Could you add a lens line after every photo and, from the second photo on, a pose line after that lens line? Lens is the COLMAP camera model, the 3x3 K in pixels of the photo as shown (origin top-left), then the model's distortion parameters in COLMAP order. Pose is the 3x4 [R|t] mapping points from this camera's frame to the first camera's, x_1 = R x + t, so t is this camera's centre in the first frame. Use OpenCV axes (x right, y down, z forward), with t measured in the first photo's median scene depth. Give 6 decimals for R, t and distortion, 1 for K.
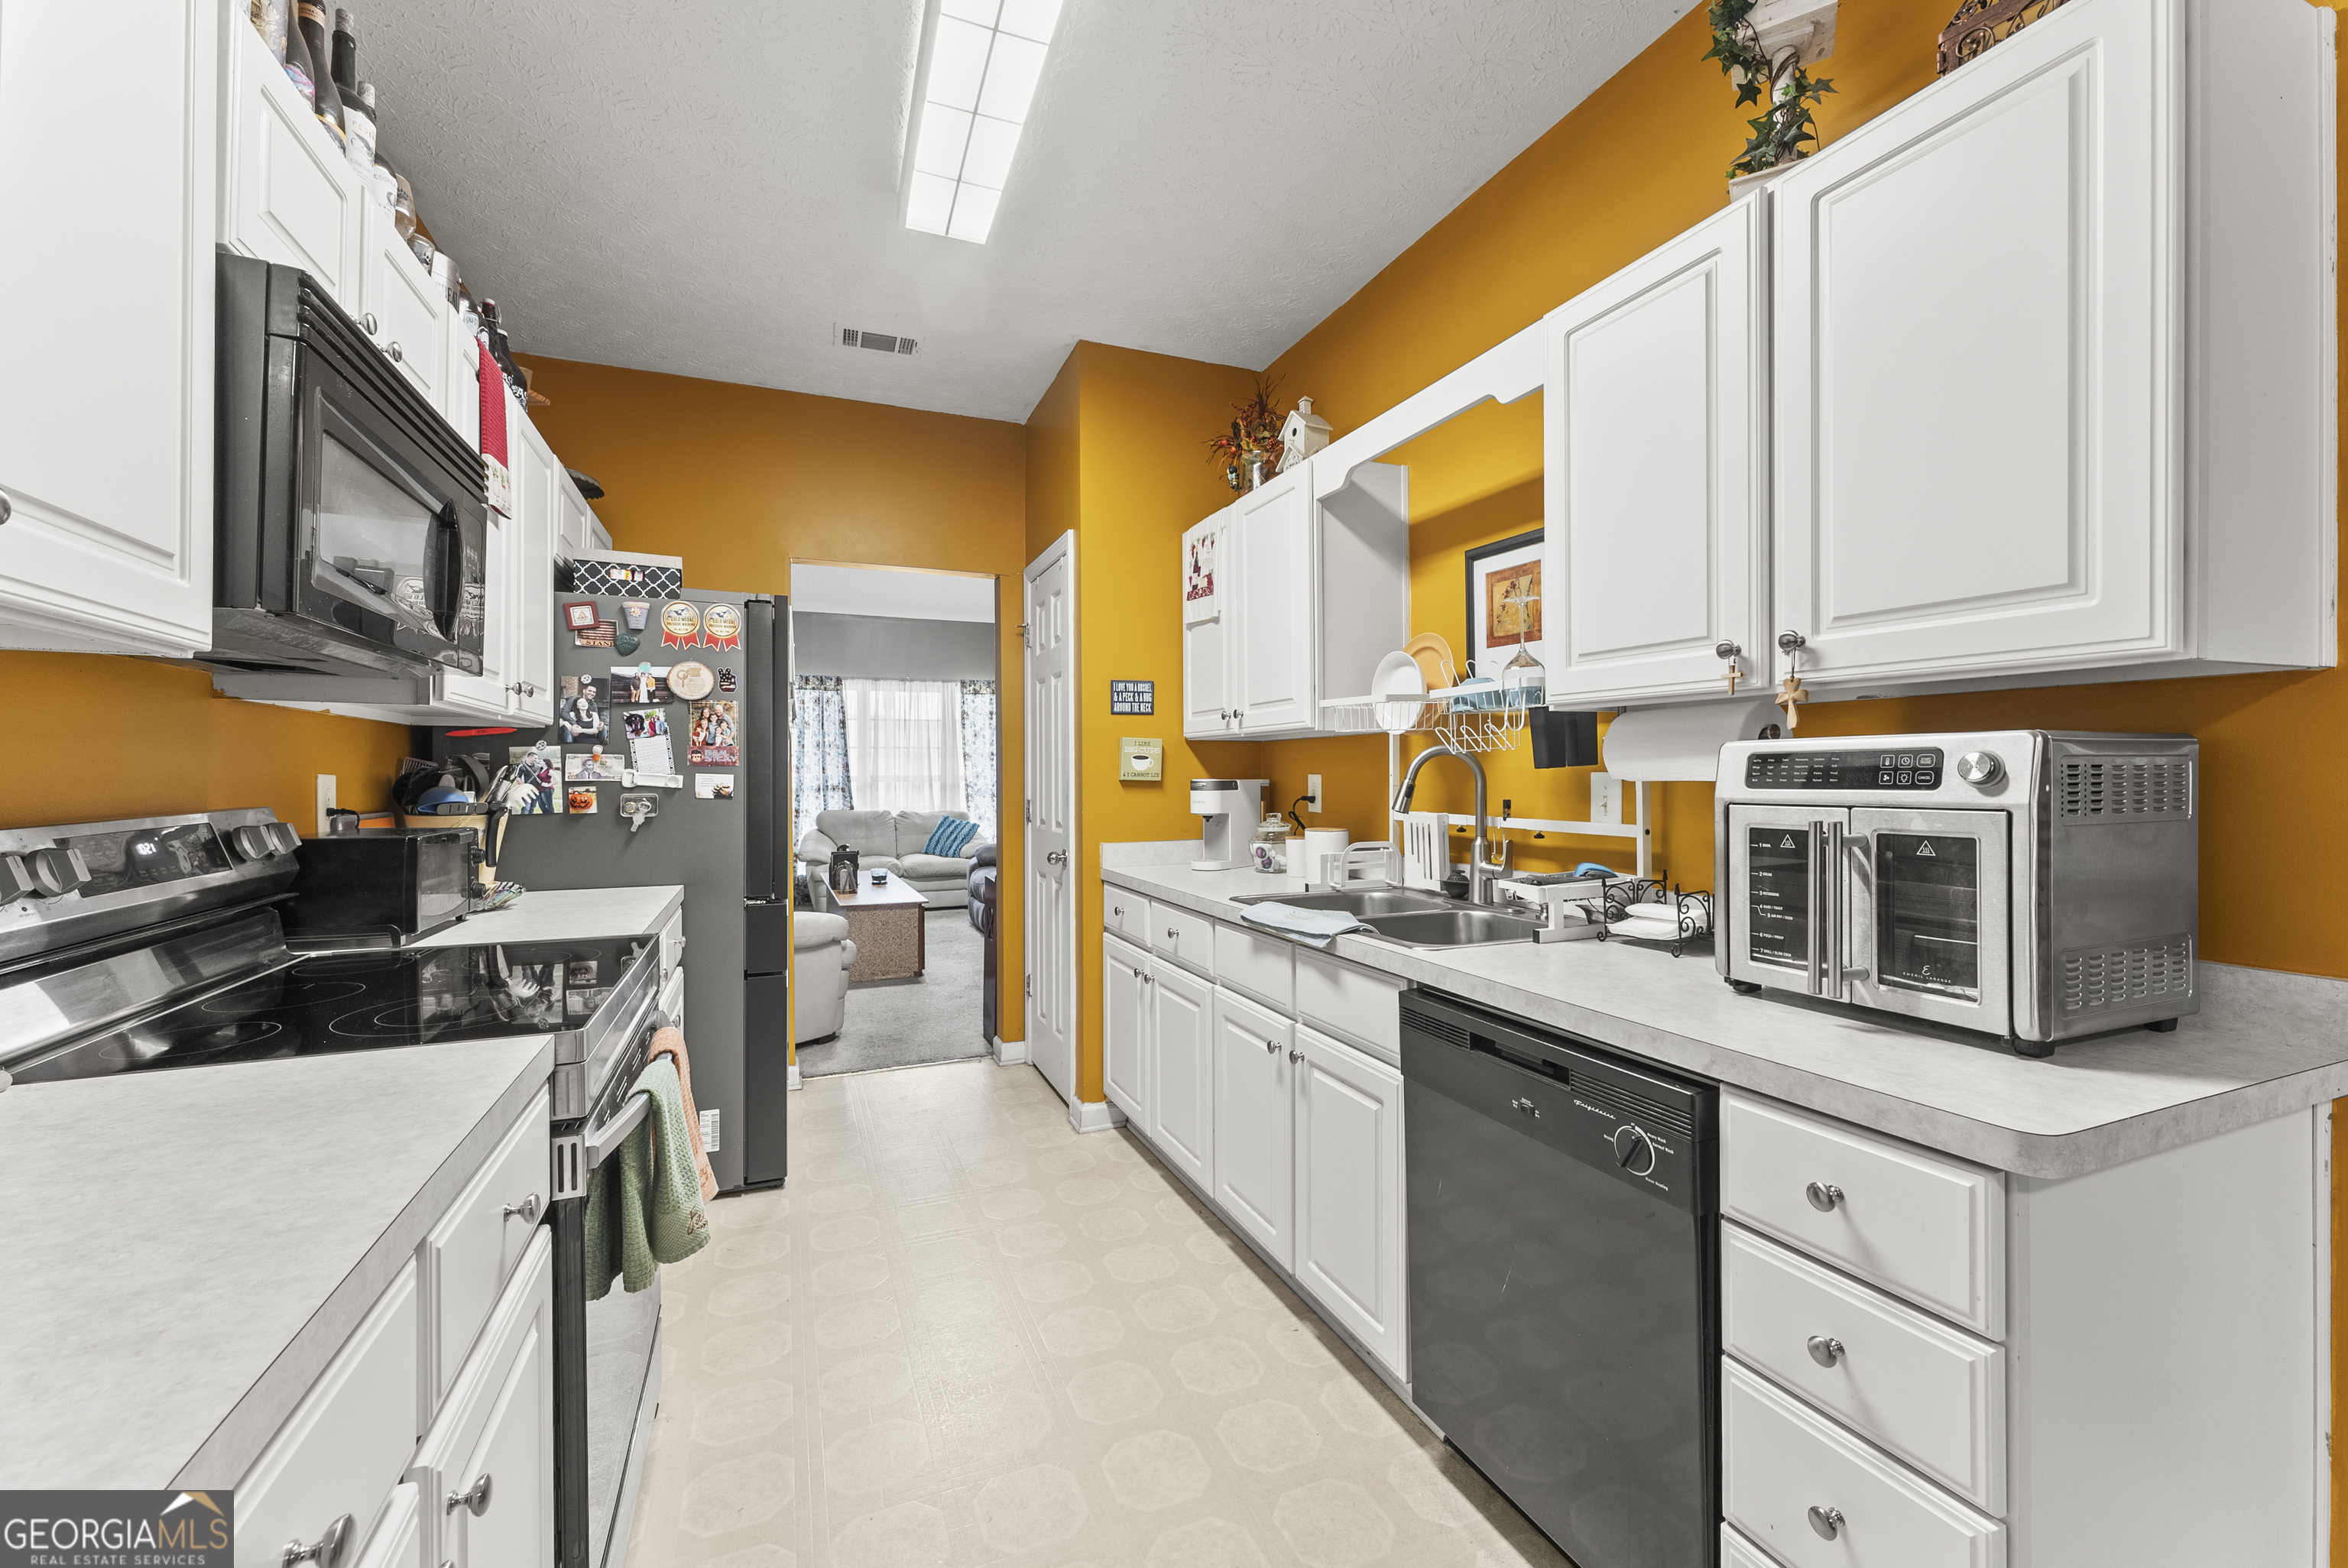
lens RADIAL K [[947.4, 0, 1181.3], [0, 947.4, 772.4], [0, 0, 1]] dist [0.001361, -0.000038]
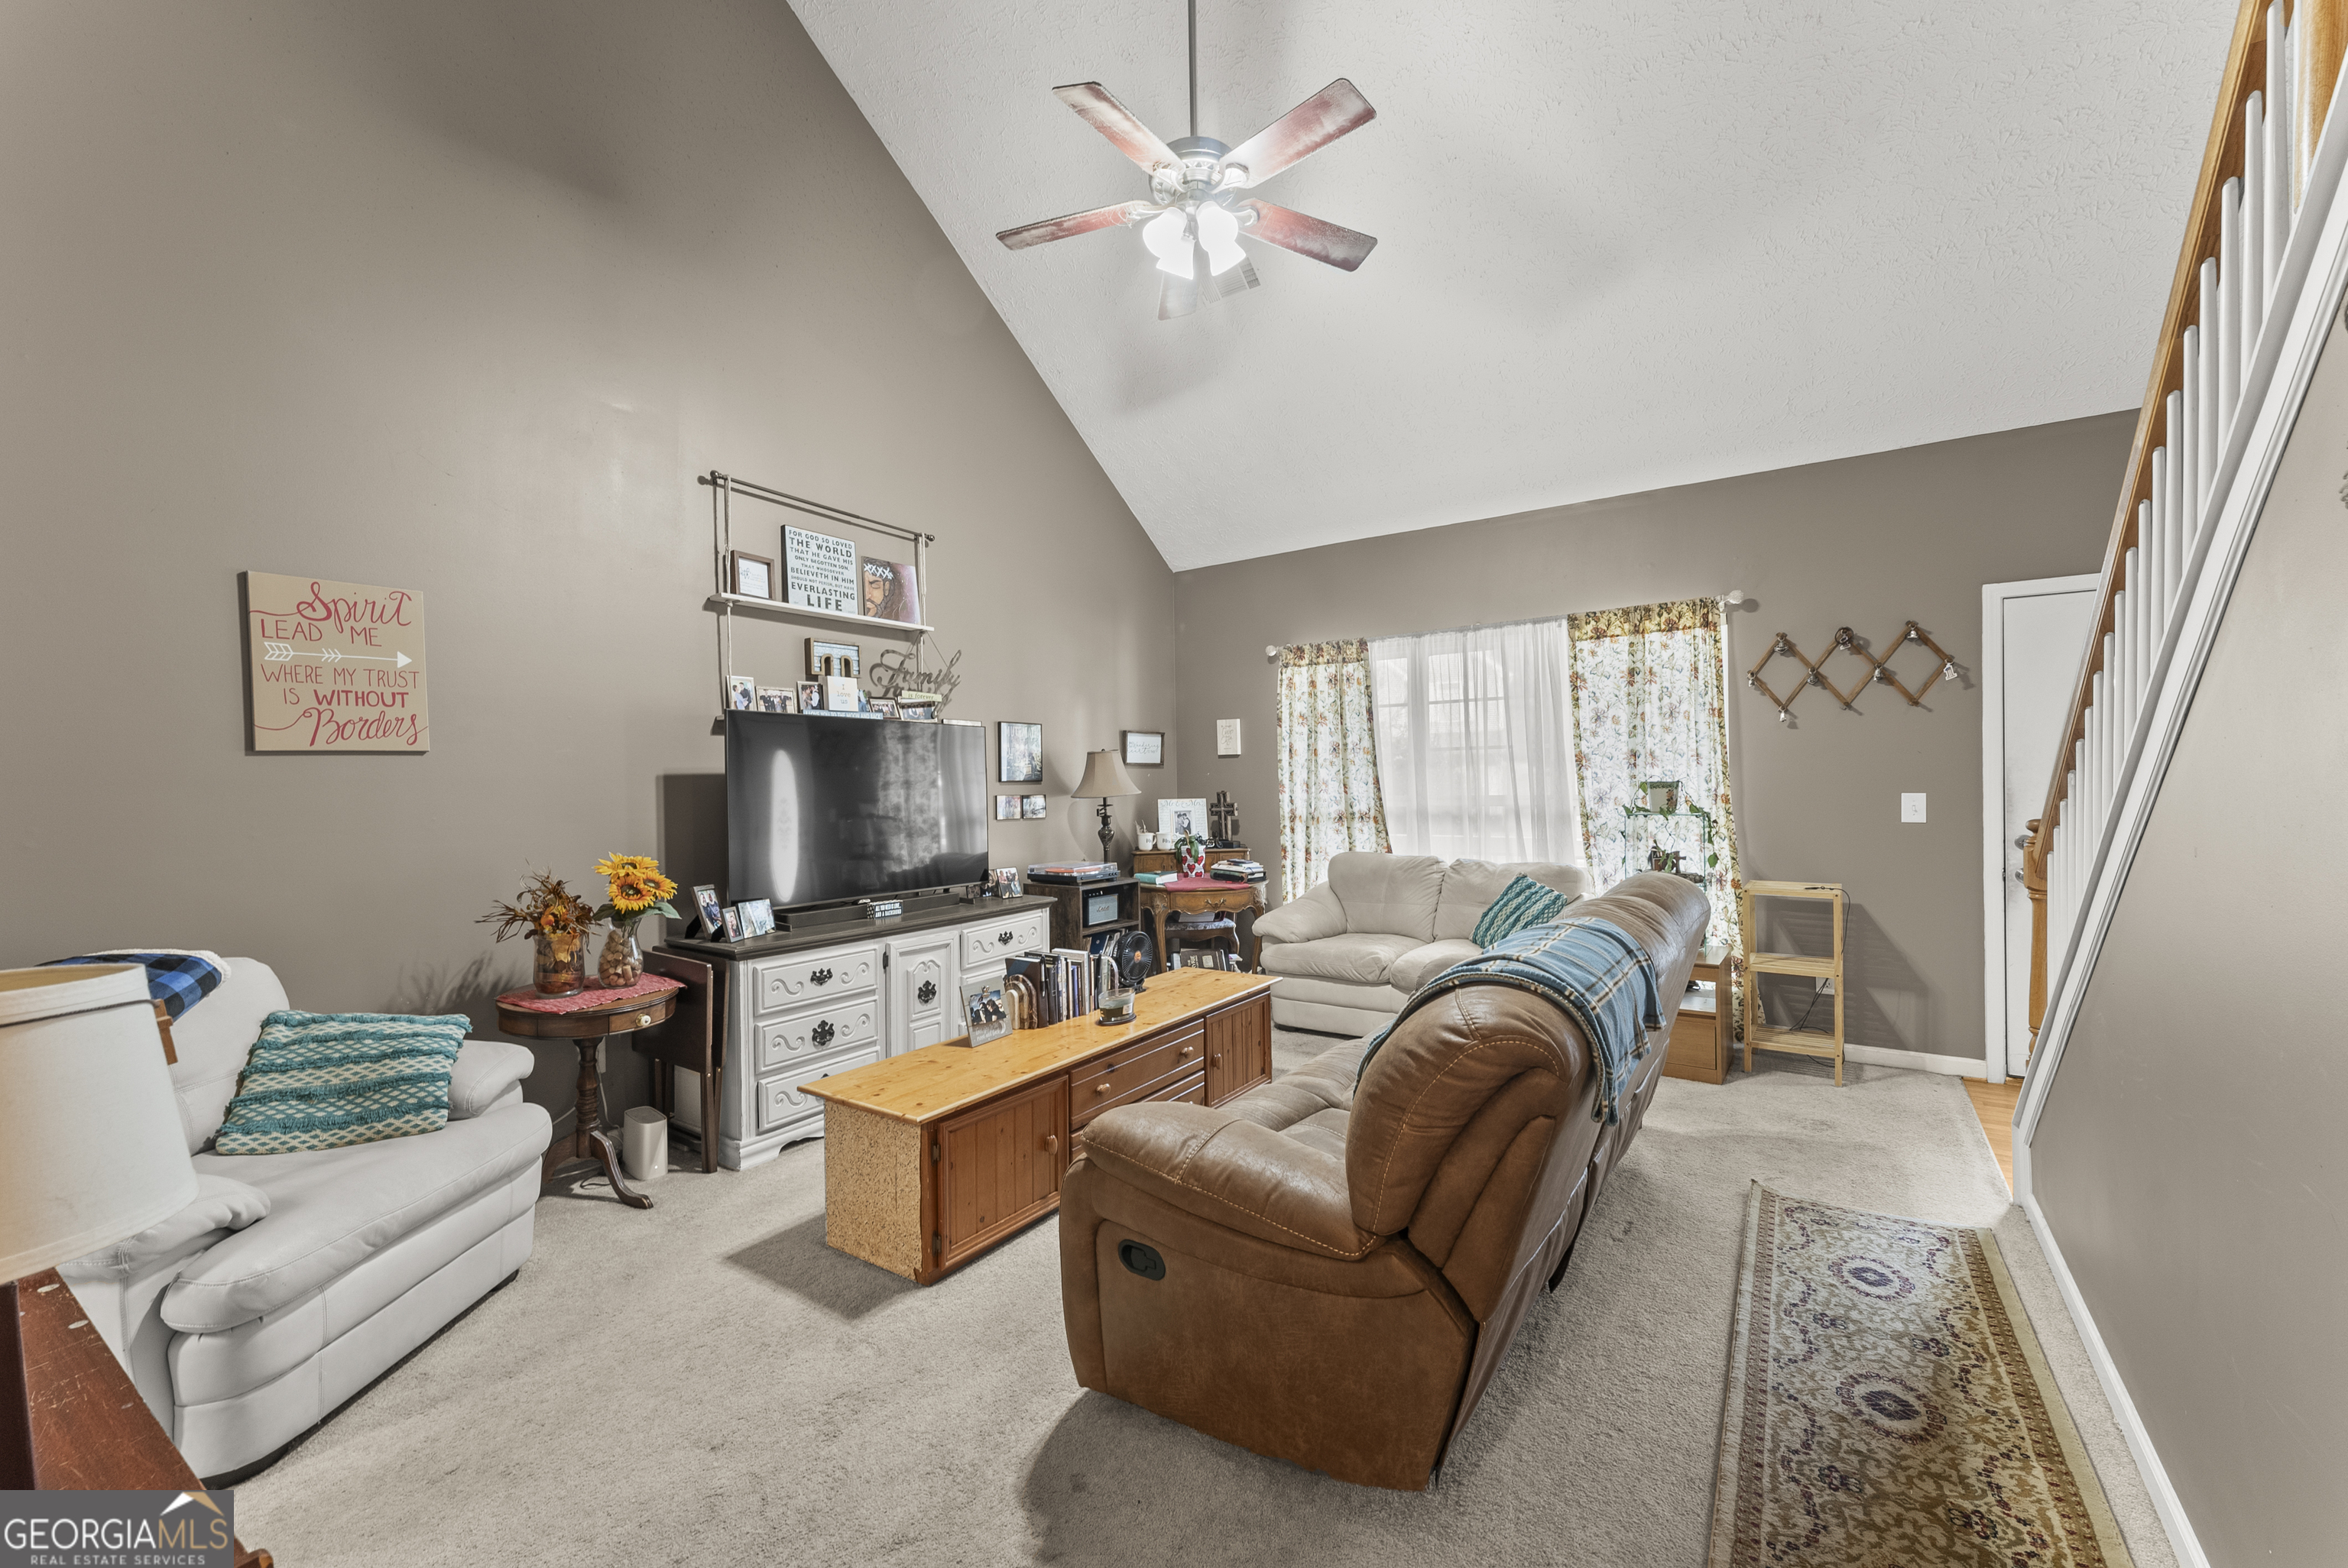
lens RADIAL K [[947.4, 0, 1167.5], [0, 947.4, 788.3], [0, 0, 1]] dist [0.001361, -0.000038]
pose [[0.548849, -0.000823, -0.835921, 0.487936], [0.008222, 0.999956, 0.004414, -0.034784], [0.835881, -0.009296, 0.548832, 3.092756]]
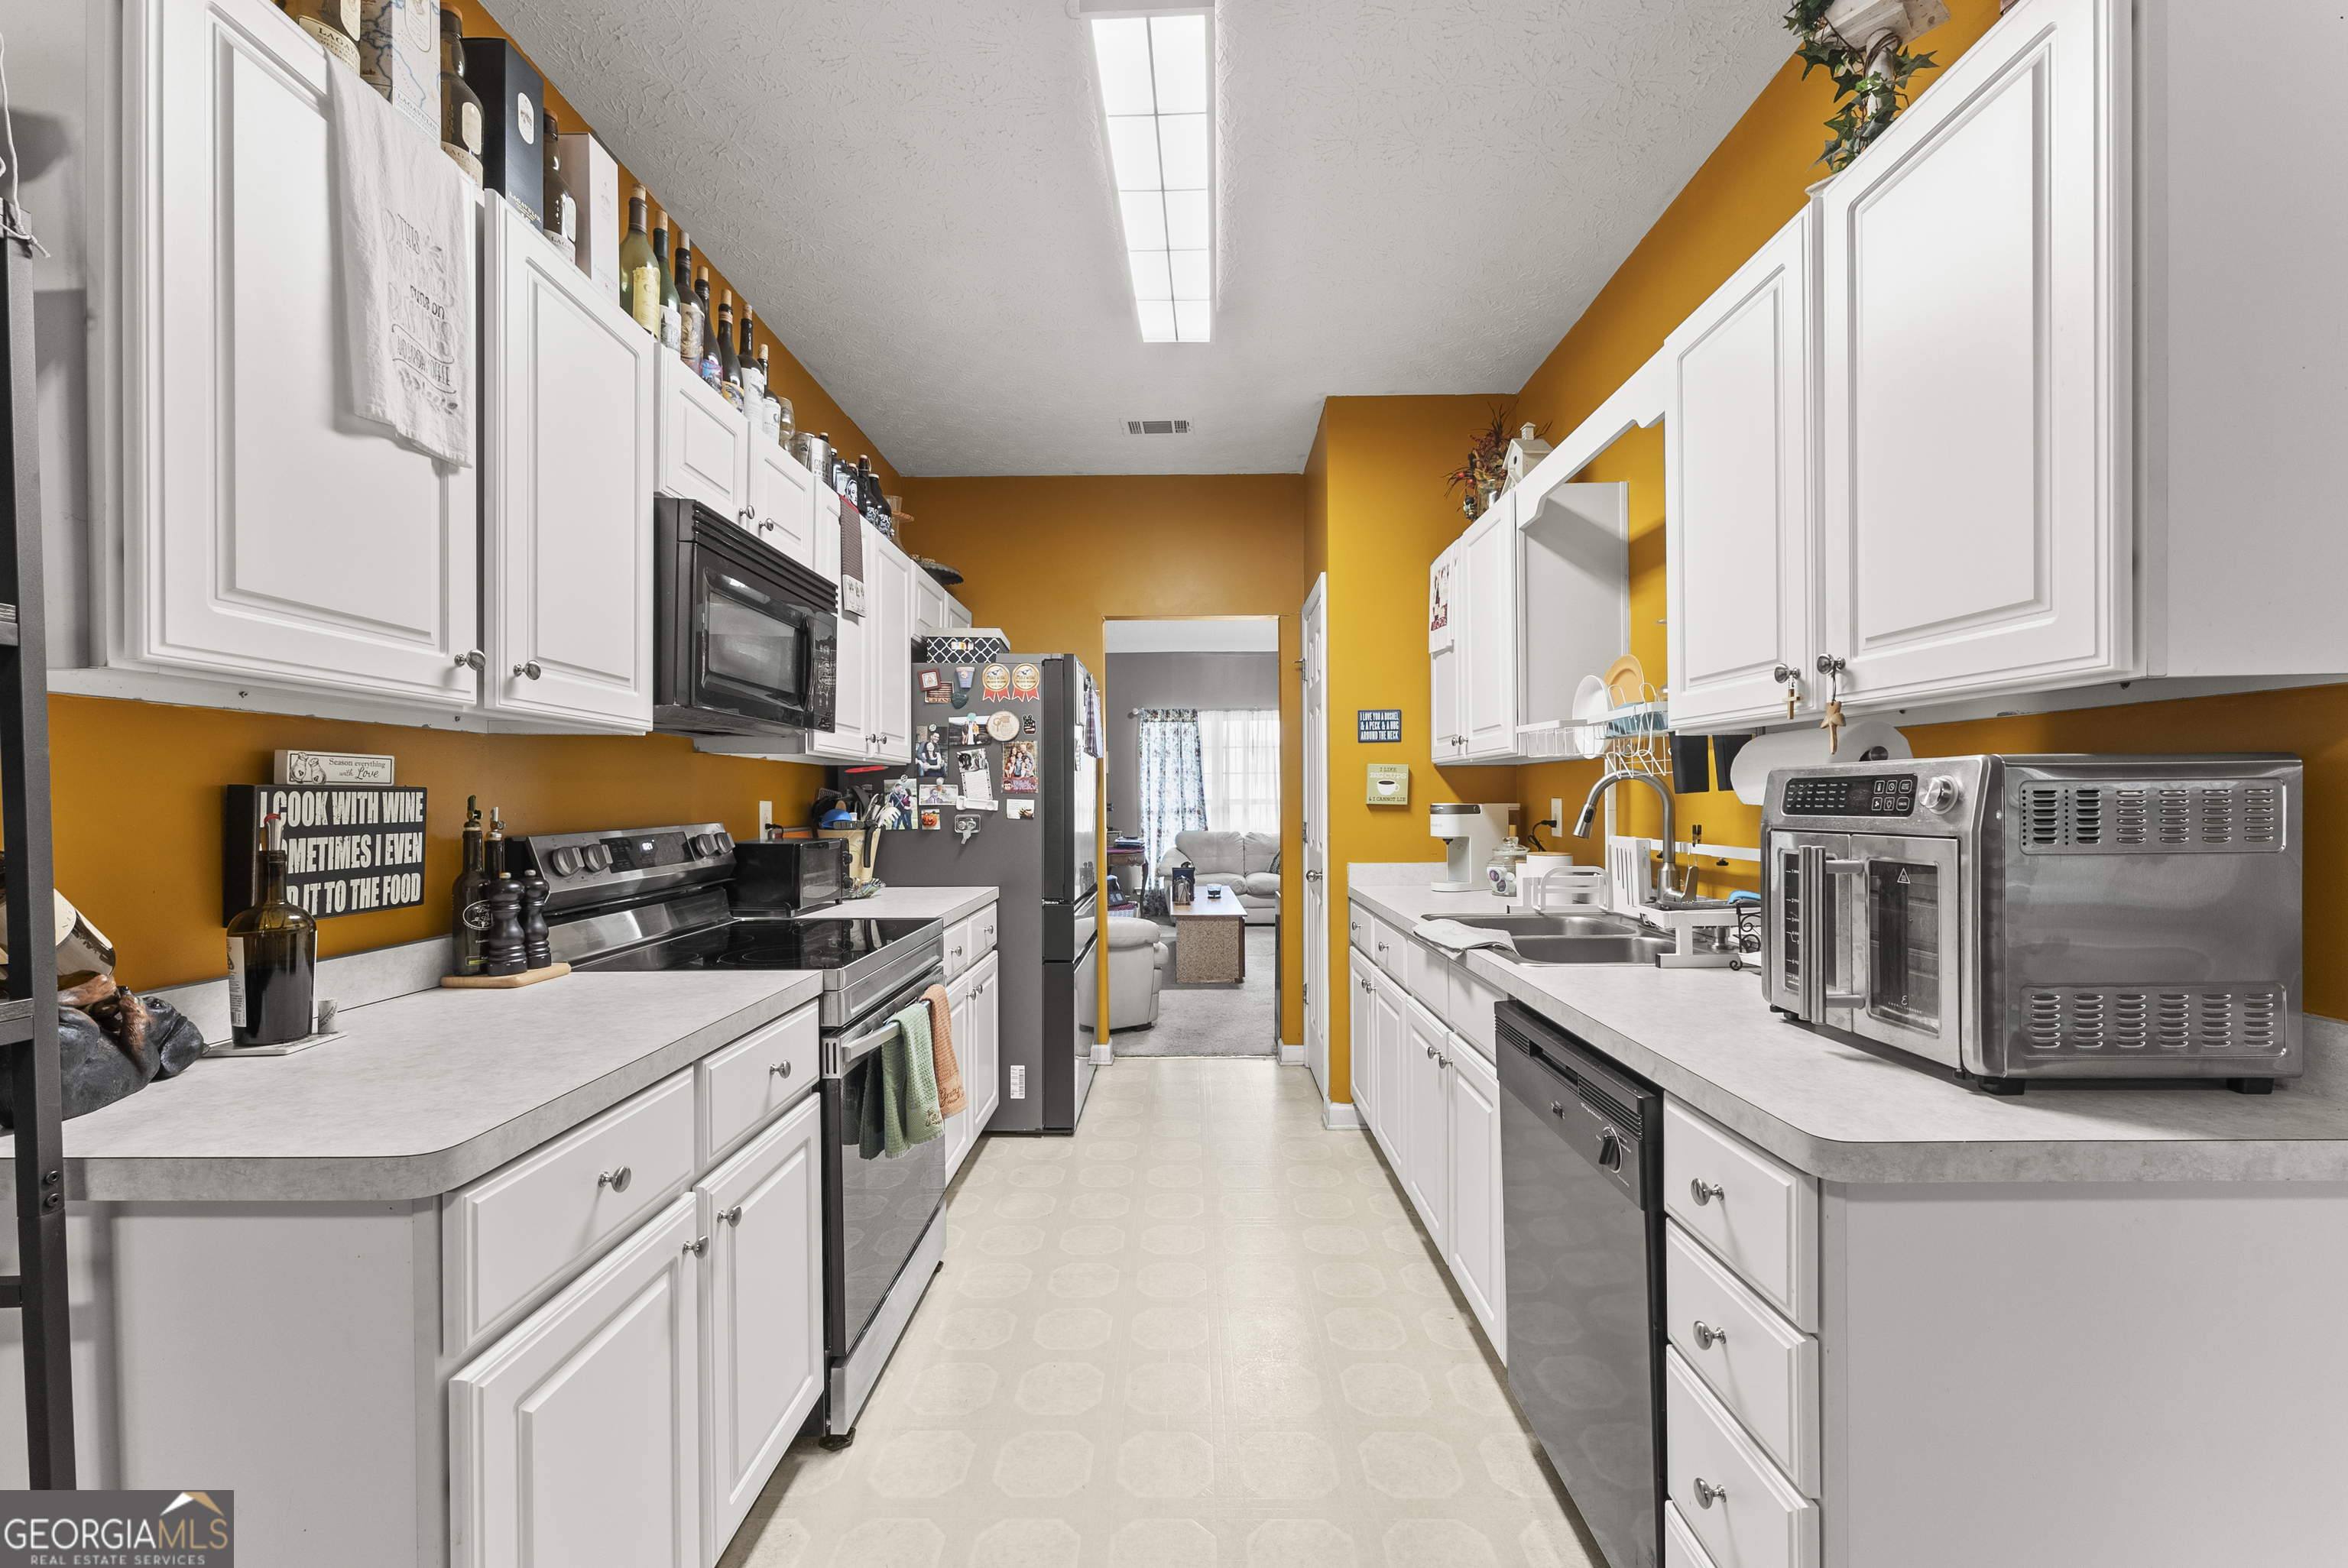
lens RADIAL K [[947.4, 0, 1175.5], [0, 947.4, 800.7], [0, 0, 1]] dist [0.001361, -0.000038]
pose [[0.920592, -0.001649, -0.390523, 0.262036], [0.003940, 0.999979, 0.005066, -0.003212], [0.390506, -0.006203, 0.920579, -0.108310]]
